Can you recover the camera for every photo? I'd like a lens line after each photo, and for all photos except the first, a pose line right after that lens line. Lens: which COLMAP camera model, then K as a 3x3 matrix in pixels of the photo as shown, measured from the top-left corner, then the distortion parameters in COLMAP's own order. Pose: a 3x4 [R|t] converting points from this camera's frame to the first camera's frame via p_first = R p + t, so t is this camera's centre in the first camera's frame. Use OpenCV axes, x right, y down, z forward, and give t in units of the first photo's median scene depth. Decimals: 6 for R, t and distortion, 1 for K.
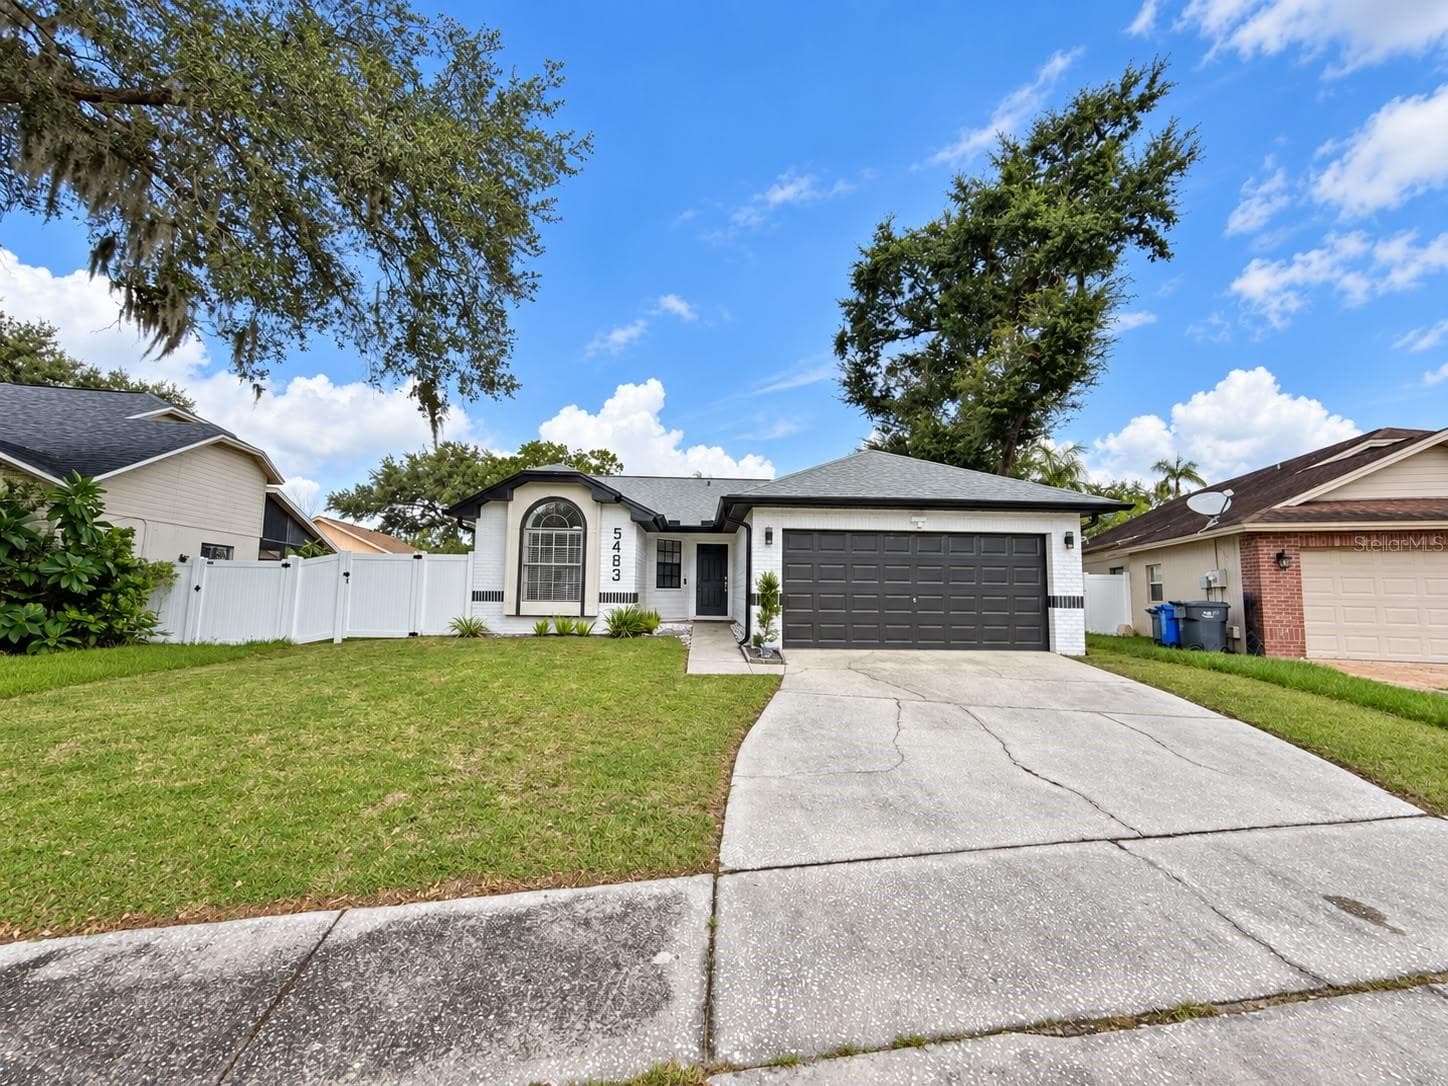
lens RADIAL K [[571.5, 0, 726.1], [0, 571.5, 542.6], [0, 0, 1]] dist [0.002917, 0.000388]
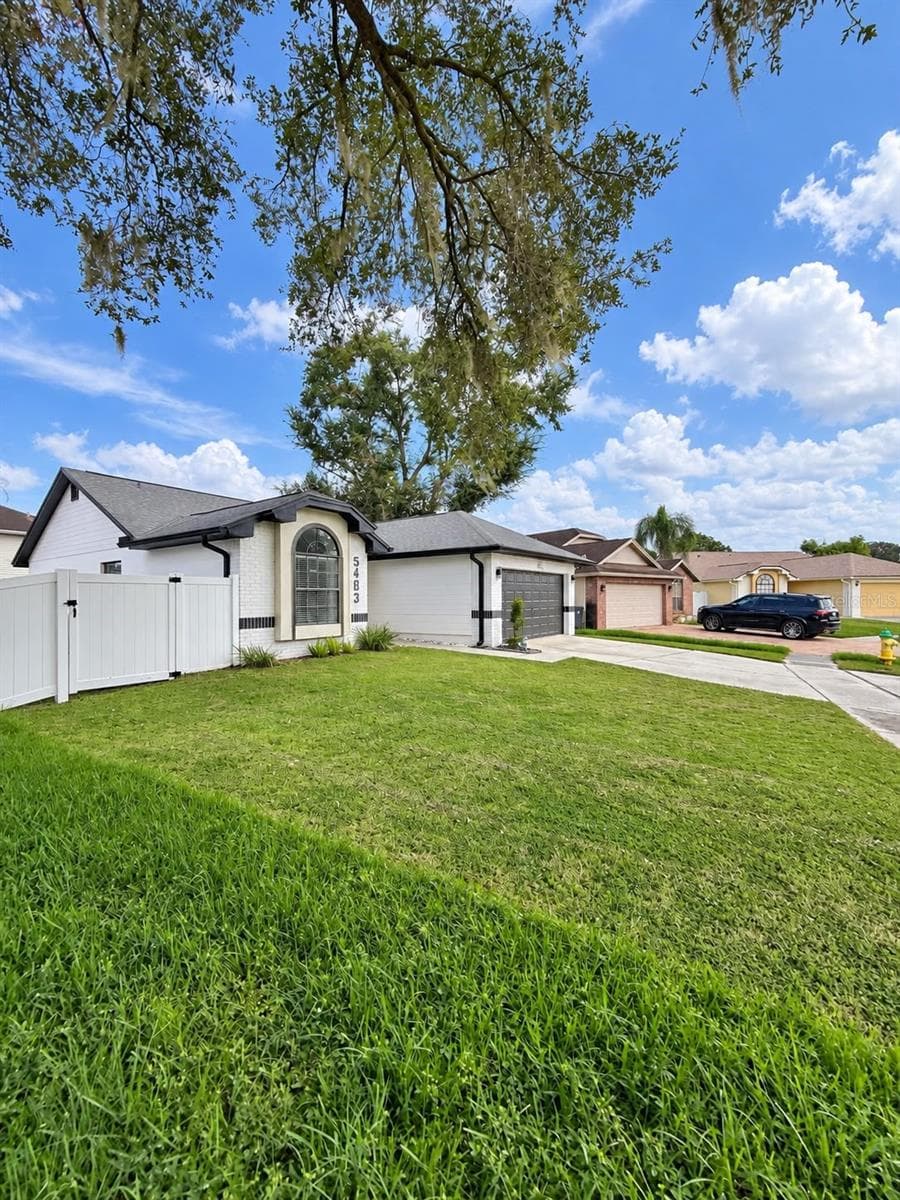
lens RADIAL K [[473.6, 0, 446.4], [0, 473.6, 596.1], [0, 0, 1]] dist [0.002917, 0.000388]
pose [[0.619960, -0.012536, 0.784533, -0.879432], [-0.051795, 0.997038, 0.056861, -0.010764], [-0.782922, -0.075886, 0.617474, 0.296573]]
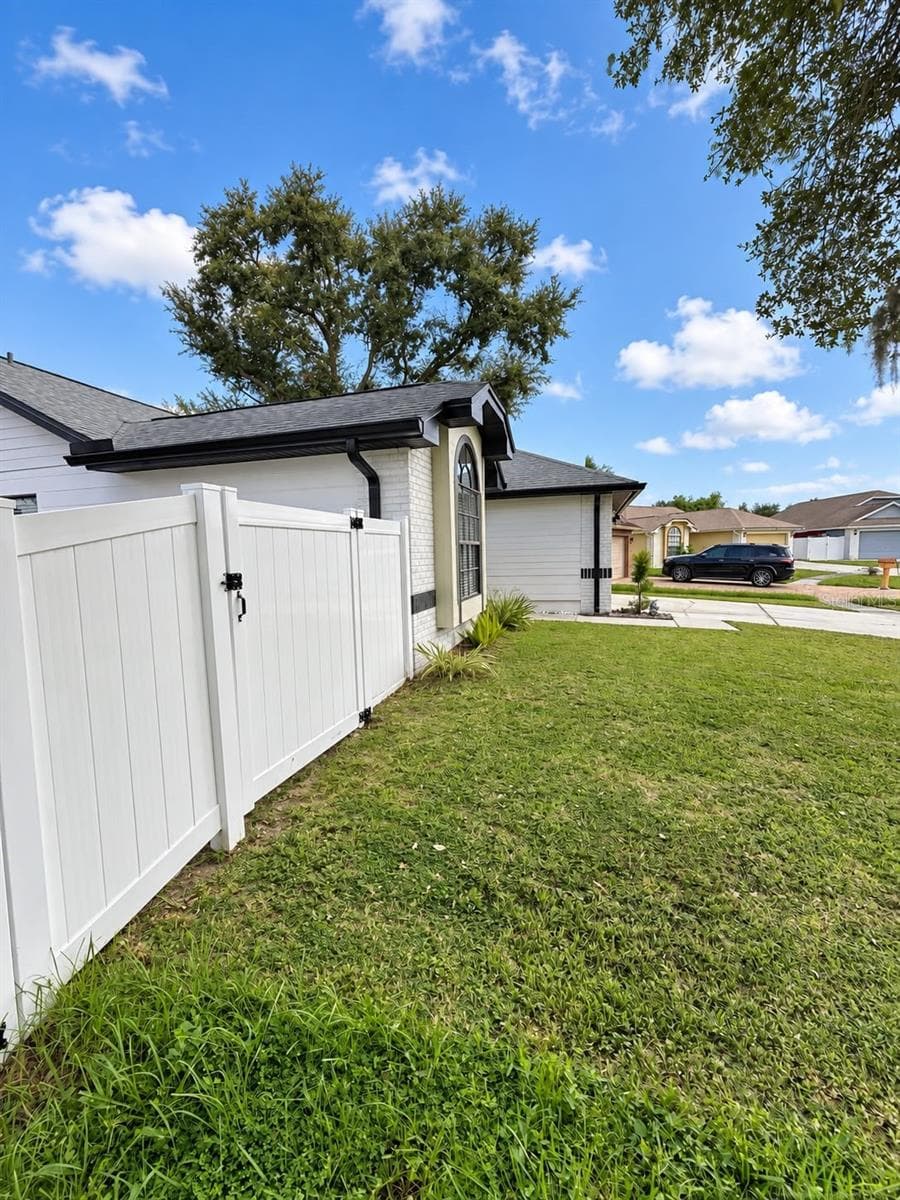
lens RADIAL K [[473.6, 0, 441.3], [0, 473.6, 603.2], [0, 0, 1]] dist [0.002917, 0.000388]
pose [[0.340920, -0.122201, 0.932116, -0.876212], [-0.047694, 0.987990, 0.146971, 0.030214], [-0.938882, -0.094562, 0.330997, 0.884512]]
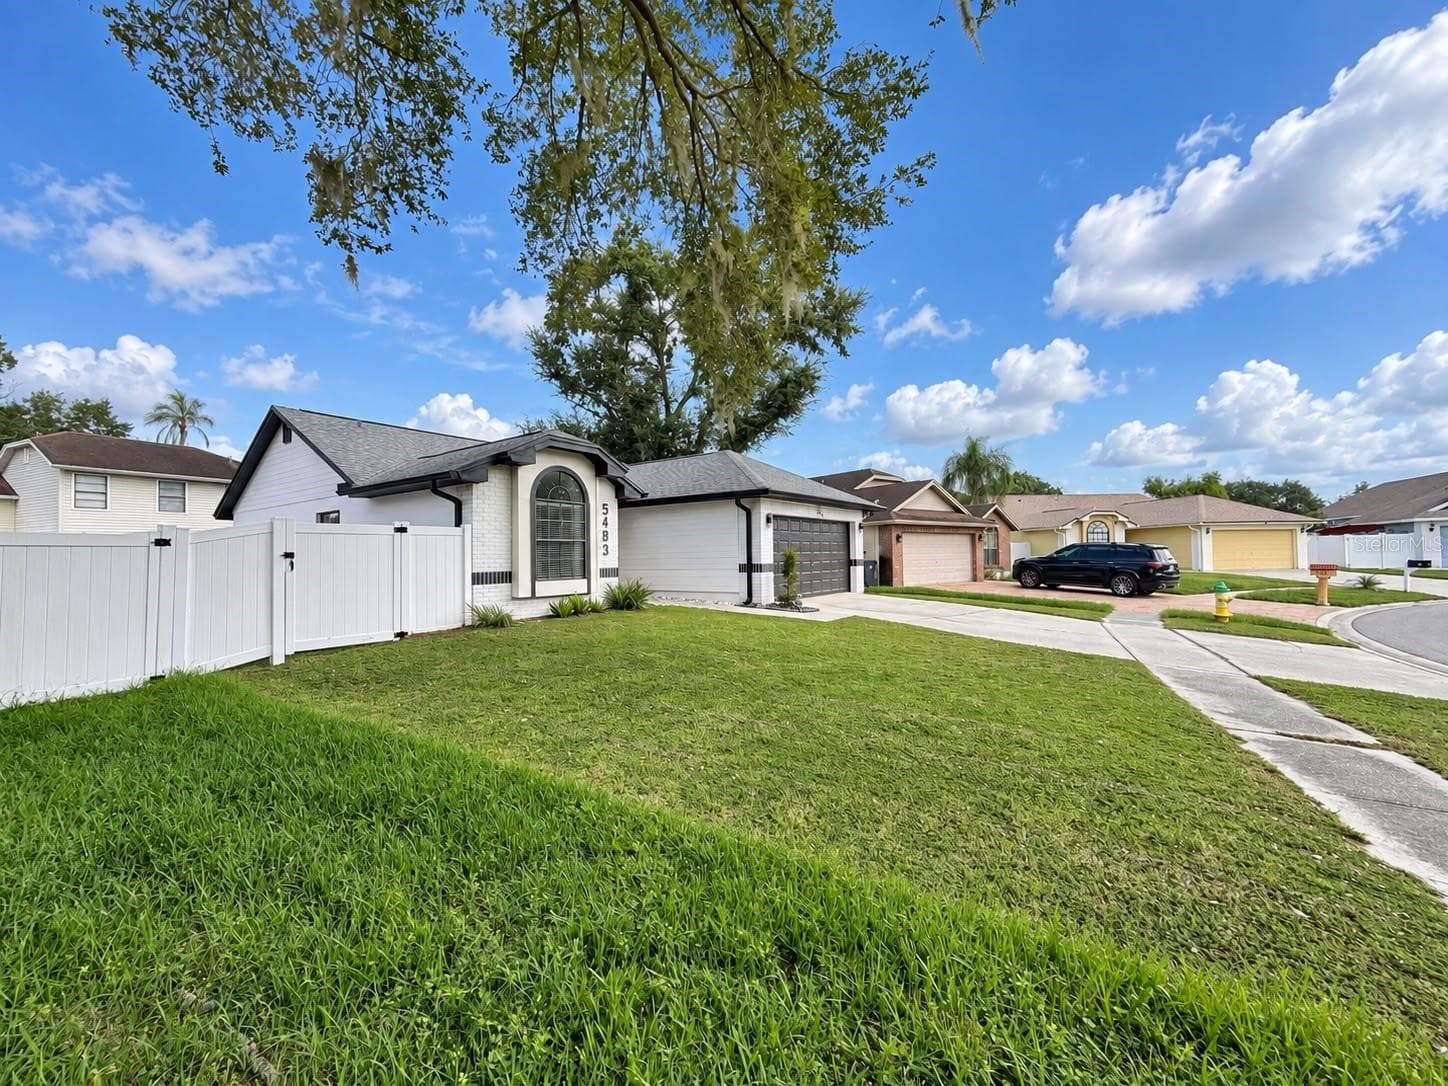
lens RADIAL K [[571.5, 0, 717.9], [0, 571.5, 541.1], [0, 0, 1]] dist [0.002917, 0.000388]
pose [[0.628612, -0.002865, 0.777714, -0.906026], [-0.042281, 0.998388, 0.037853, -0.005908], [-0.776569, -0.056677, 0.627478, 0.236072]]
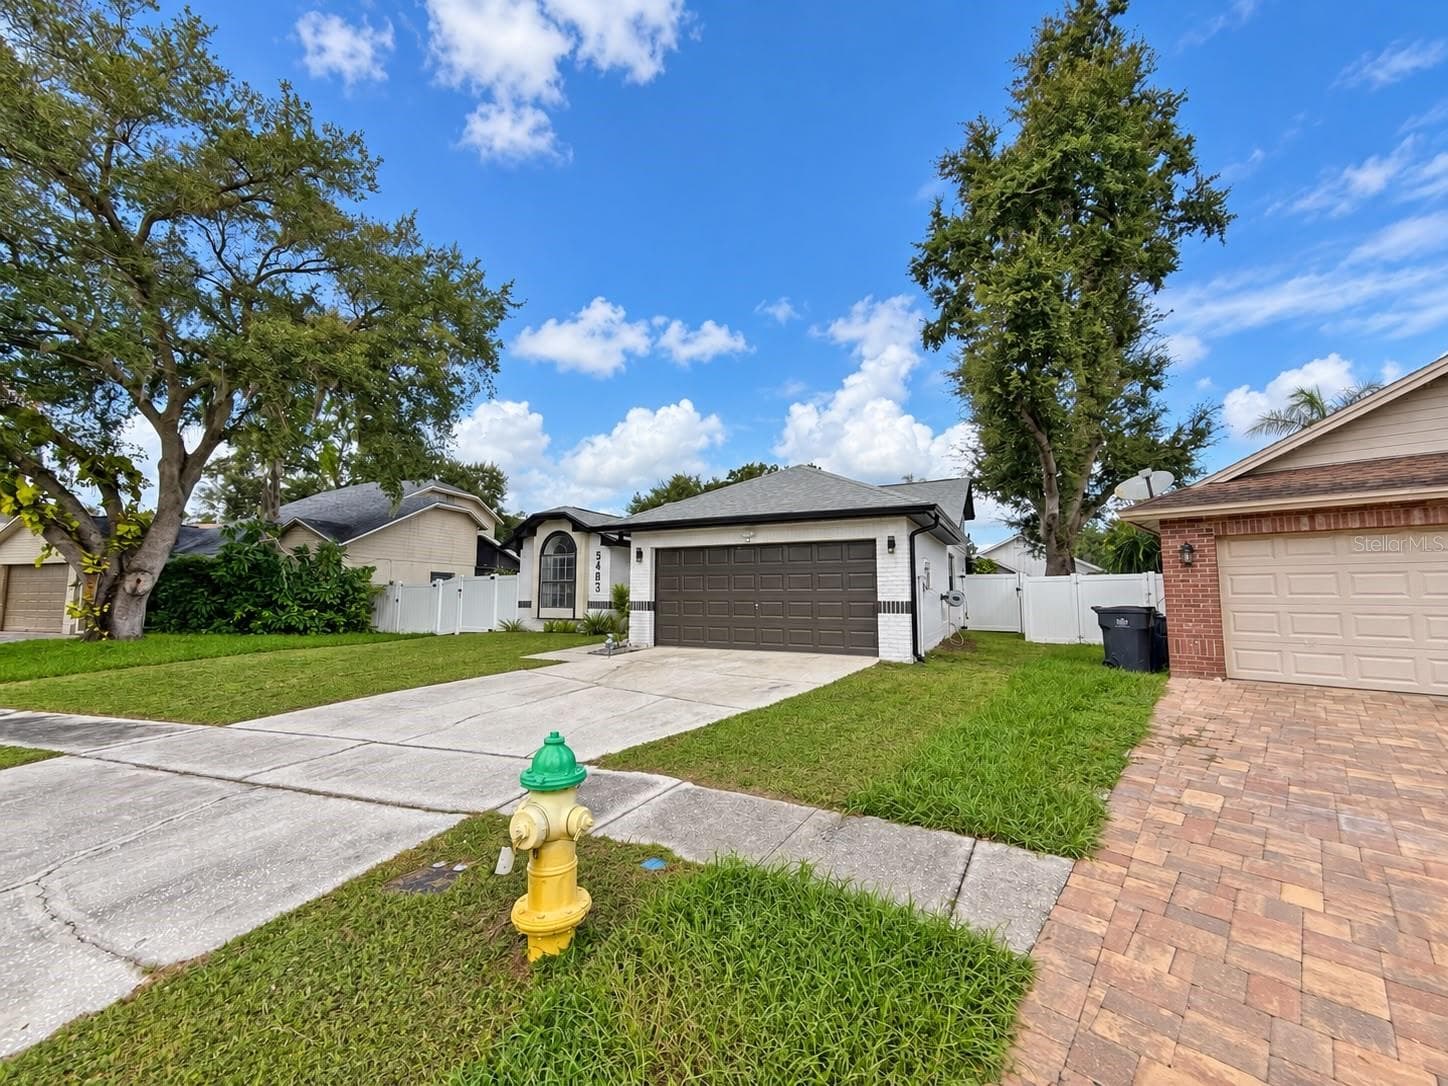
lens RADIAL K [[571.5, 0, 729.1], [0, 571.5, 547.4], [0, 0, 1]] dist [0.002917, 0.000388]
pose [[0.875015, -0.053304, -0.481153, 0.754027], [0.051312, 0.998533, -0.017306, 0.003298], [0.481369, -0.009545, 0.876466, 0.000442]]
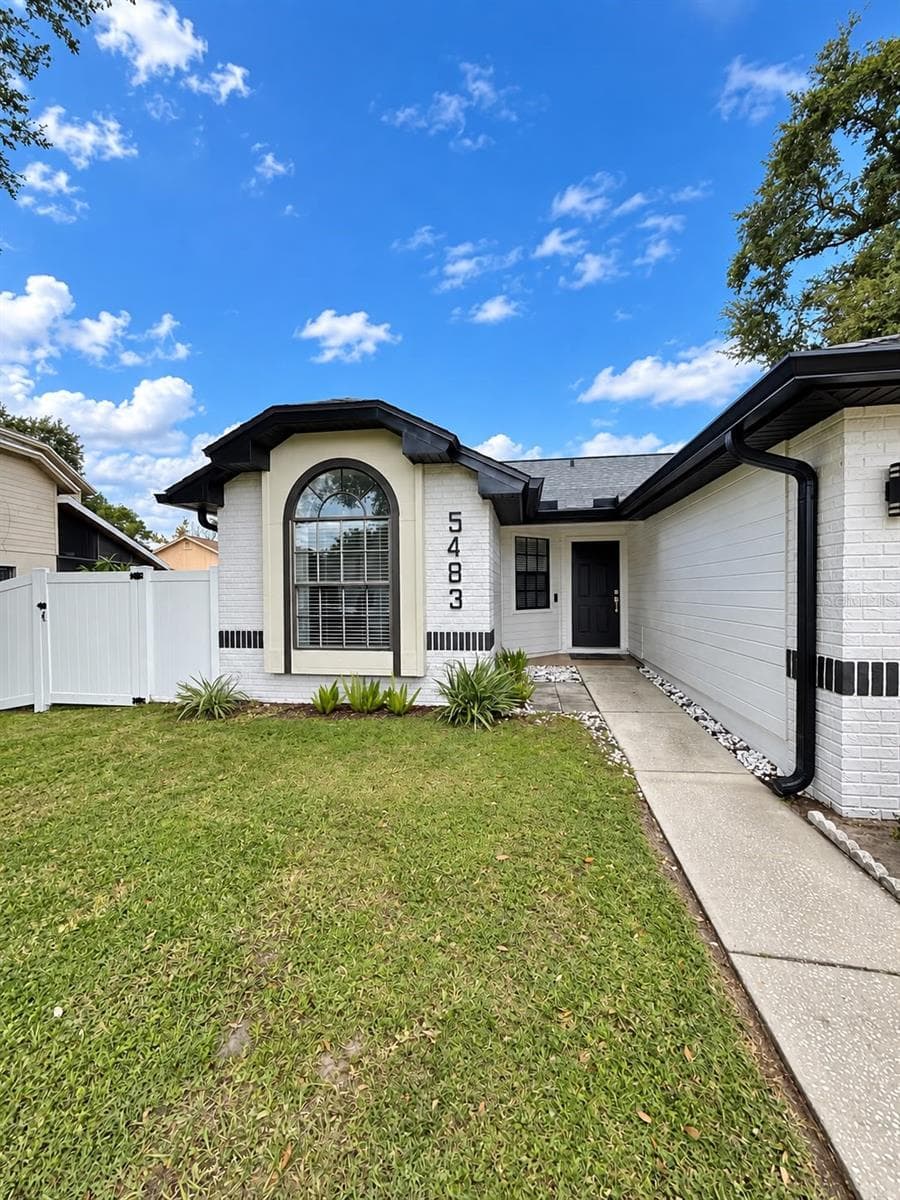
lens RADIAL K [[473.6, 0, 453.4], [0, 473.6, 601.0], [0, 0, 1]] dist [0.002917, 0.000388]
pose [[0.980376, -0.017685, -0.196342, -0.112930], [0.038613, 0.993903, 0.103279, 0.012714], [0.193318, -0.108834, 0.975081, 0.600965]]
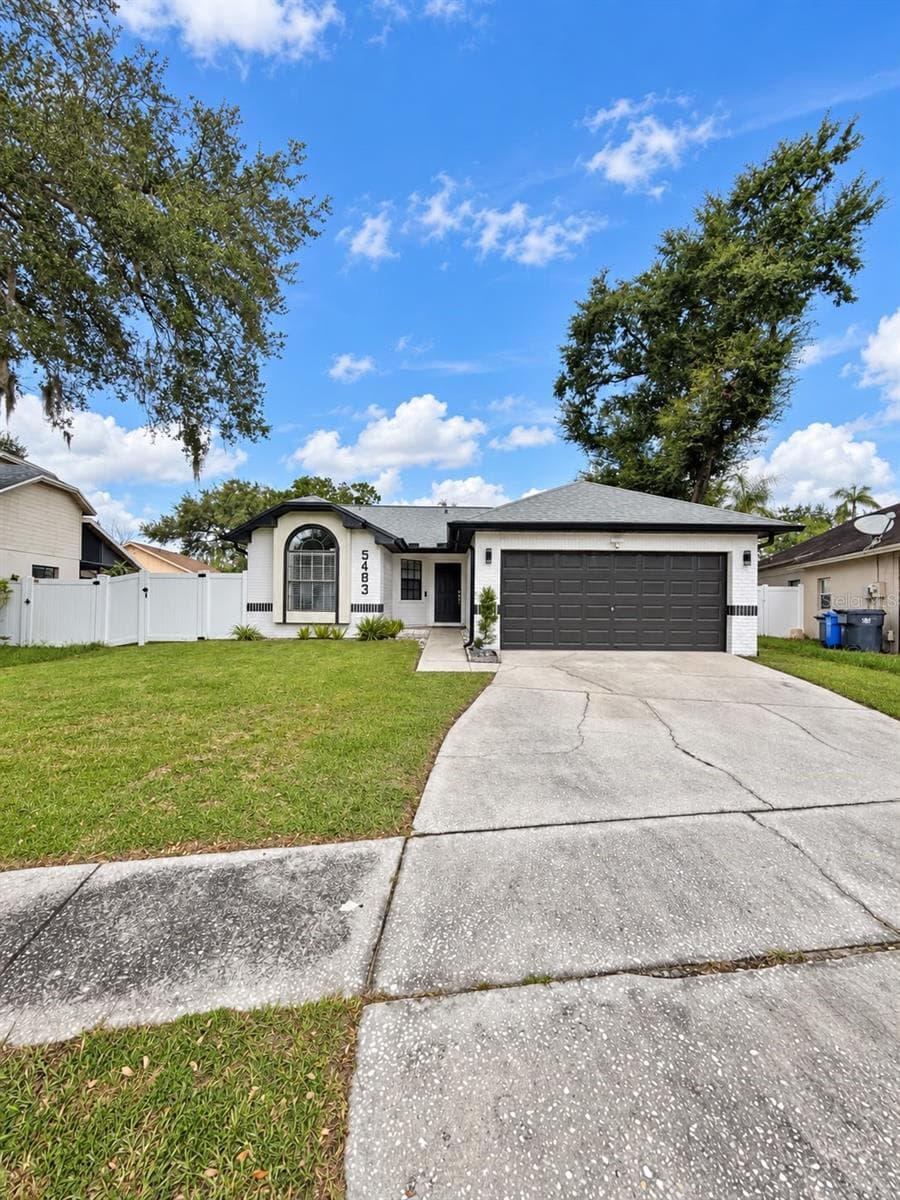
lens RADIAL K [[473.6, 0, 454.3], [0, 473.6, 596.4], [0, 0, 1]] dist [0.002917, 0.000388]
pose [[0.999387, -0.005302, -0.034606, 0.033661], [0.007895, 0.997134, 0.075239, -0.002105], [0.034108, -0.075466, 0.996565, 0.010390]]
